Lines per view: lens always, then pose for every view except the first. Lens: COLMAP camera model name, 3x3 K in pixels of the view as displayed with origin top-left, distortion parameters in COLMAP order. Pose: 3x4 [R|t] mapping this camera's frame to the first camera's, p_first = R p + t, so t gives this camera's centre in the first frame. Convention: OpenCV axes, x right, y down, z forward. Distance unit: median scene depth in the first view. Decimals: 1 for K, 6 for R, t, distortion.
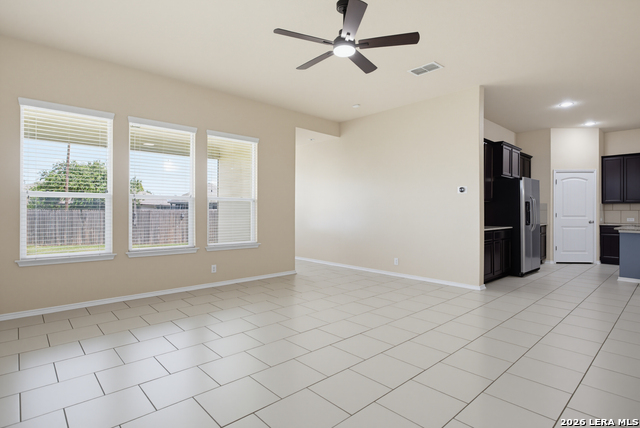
lens RADIAL K [[340.8, 0, 318.9], [0, 340.8, 211.7], [0, 0, 1]] dist [-0.004330, 0.003862]
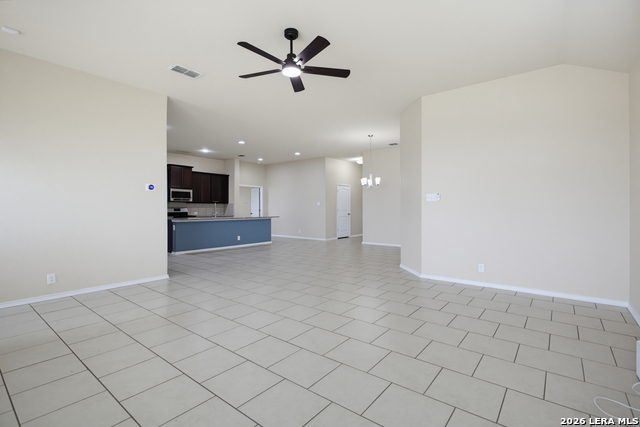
lens RADIAL K [[303.1, 0, 323.2], [0, 303.1, 211.1], [0, 0, 1]] dist [0.001411, 0.000427]
pose [[-0.142745, -0.009286, 0.989716, -0.399660], [-0.000524, 0.999957, 0.009307, -0.000882], [-0.989759, 0.000810, -0.142744, 0.425393]]
